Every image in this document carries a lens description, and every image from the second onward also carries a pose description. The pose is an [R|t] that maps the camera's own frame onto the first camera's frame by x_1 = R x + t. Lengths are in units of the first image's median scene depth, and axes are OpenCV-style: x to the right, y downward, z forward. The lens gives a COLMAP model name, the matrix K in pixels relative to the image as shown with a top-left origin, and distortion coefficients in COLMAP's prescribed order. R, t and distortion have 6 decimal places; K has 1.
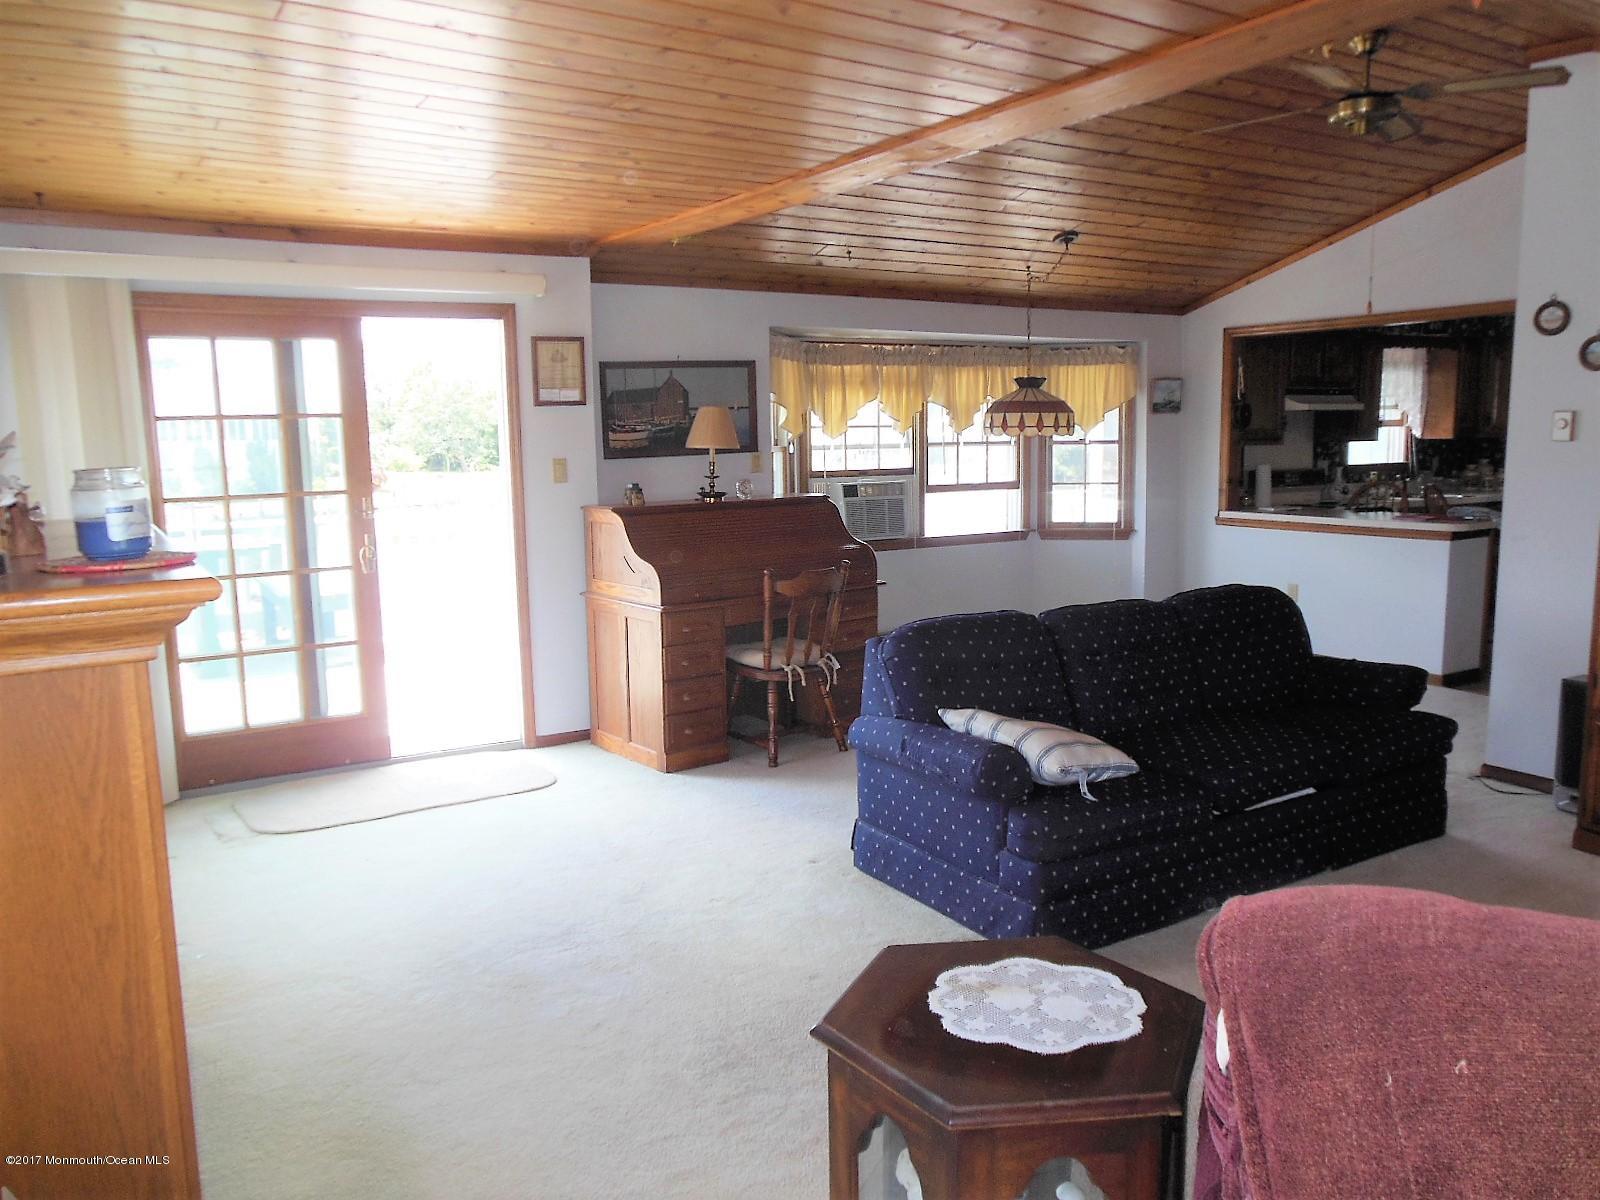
lens RADIAL K [[1222.0, 0, 800.0], [0, 1222.0, 600.0], [0, 0, 1]] dist [-0.079665, 0.129821]
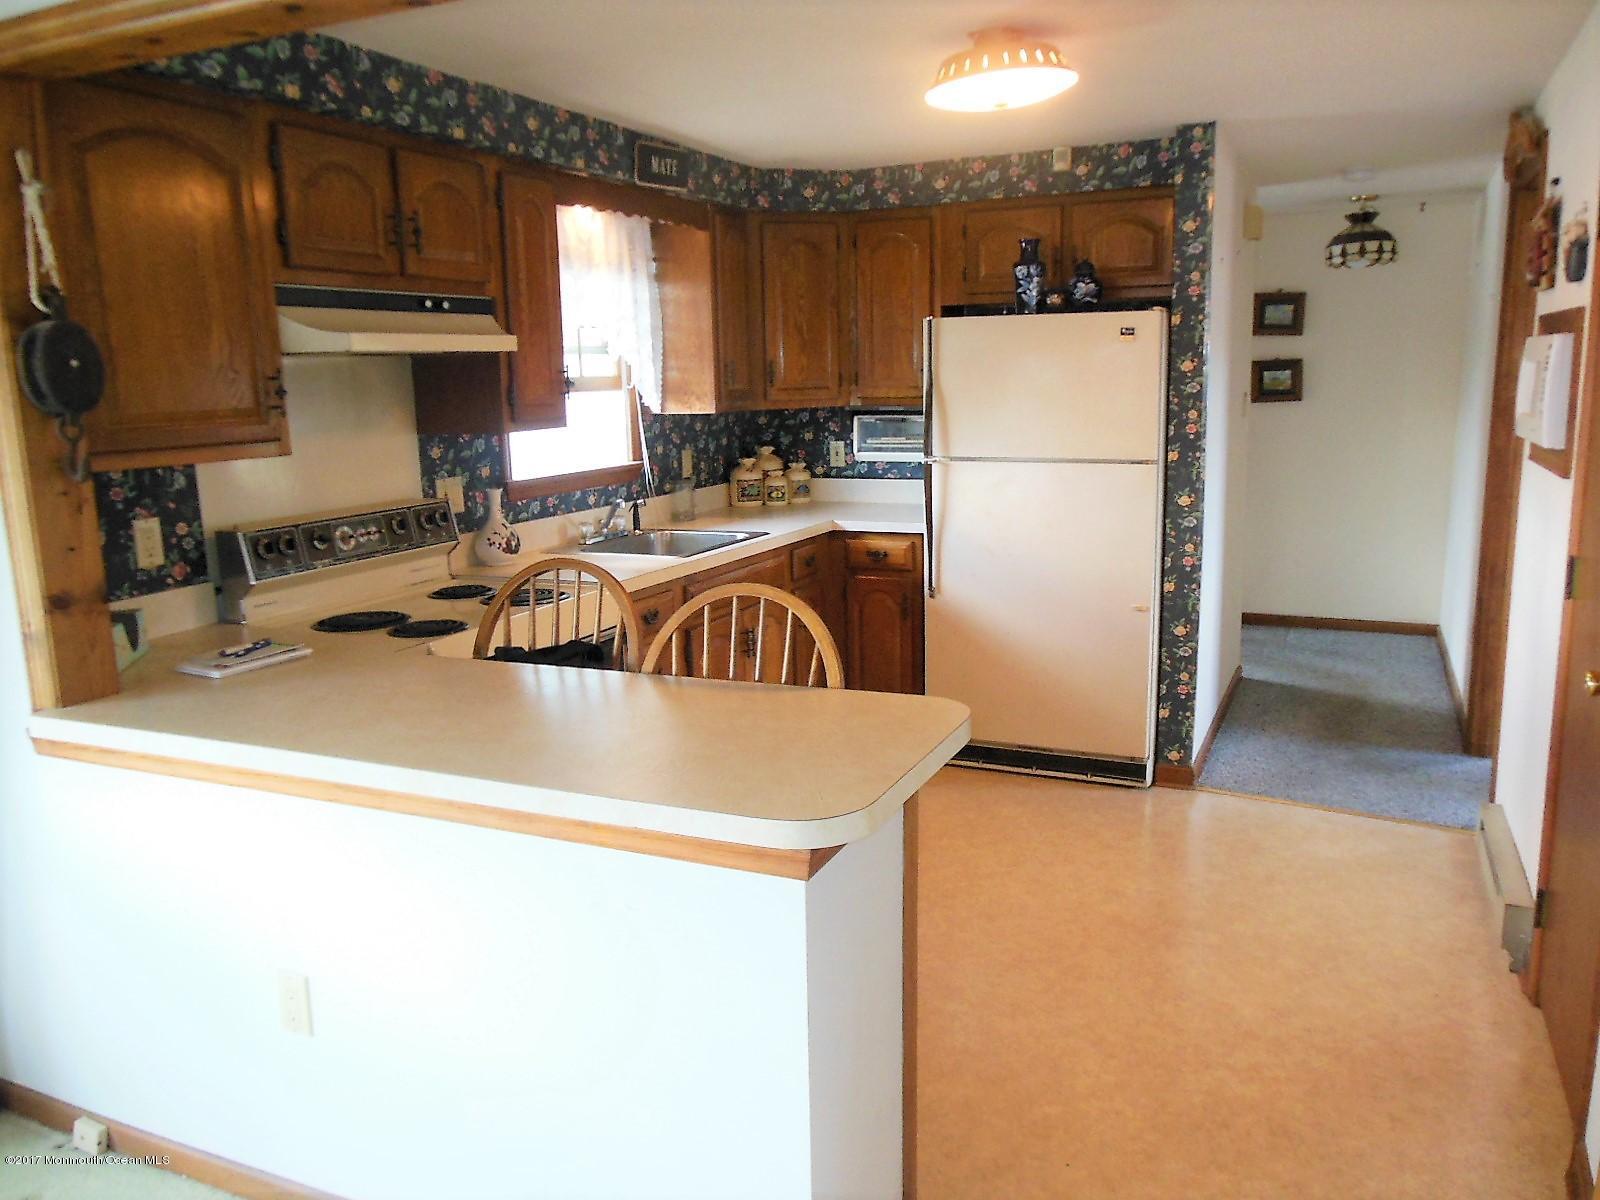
lens RADIAL K [[1189.1, 0, 799.1], [0, 1189.1, 590.7], [0, 0, 1]] dist [-0.042209, 0.042127]
pose [[0.831874, -0.107425, 0.544469, 0.443916], [0.091760, 0.994207, 0.055963, -0.128014], [-0.547327, 0.003406, 0.836912, 0.859217]]
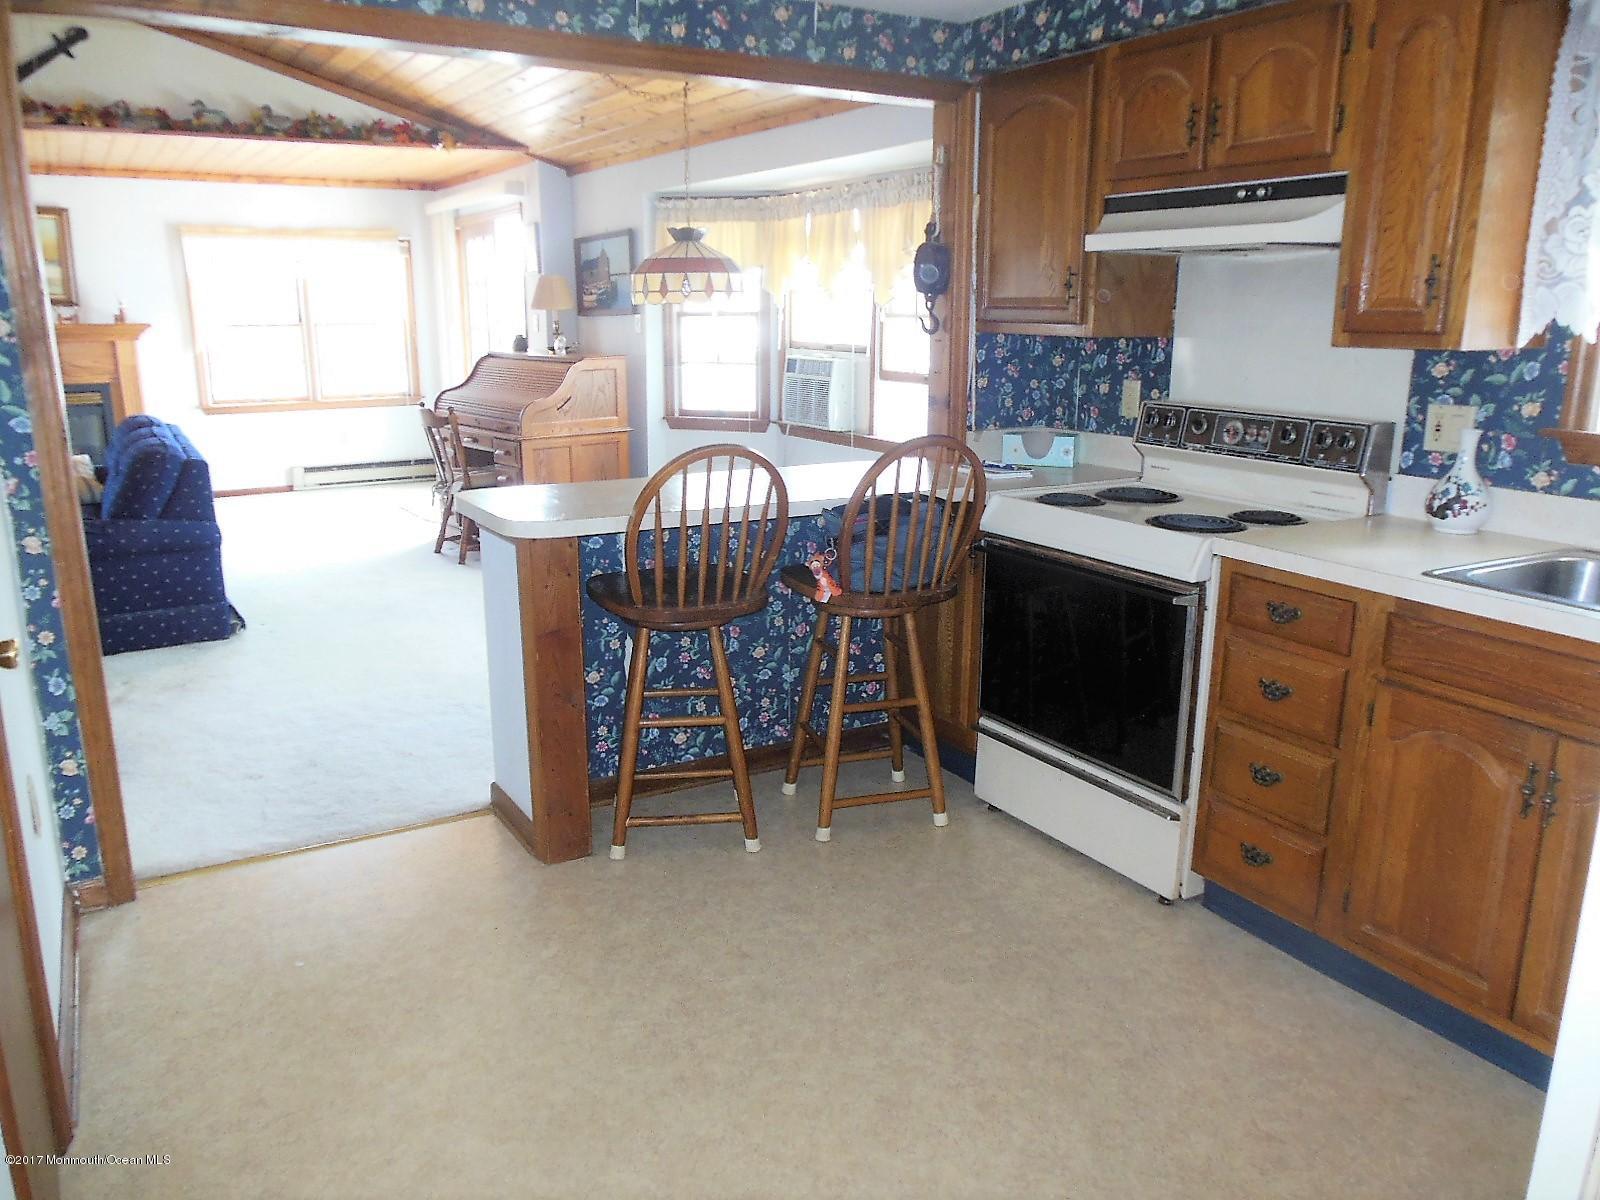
lens RADIAL K [[1189.1, 0, 799.1], [0, 1189.1, 590.7], [0, 0, 1]] dist [-0.042209, 0.042127]
pose [[-0.010593, 0.250840, -0.967971, 1.083145], [-0.139657, 0.958166, 0.249828, -0.176392], [0.990143, 0.137831, 0.024882, 1.196624]]
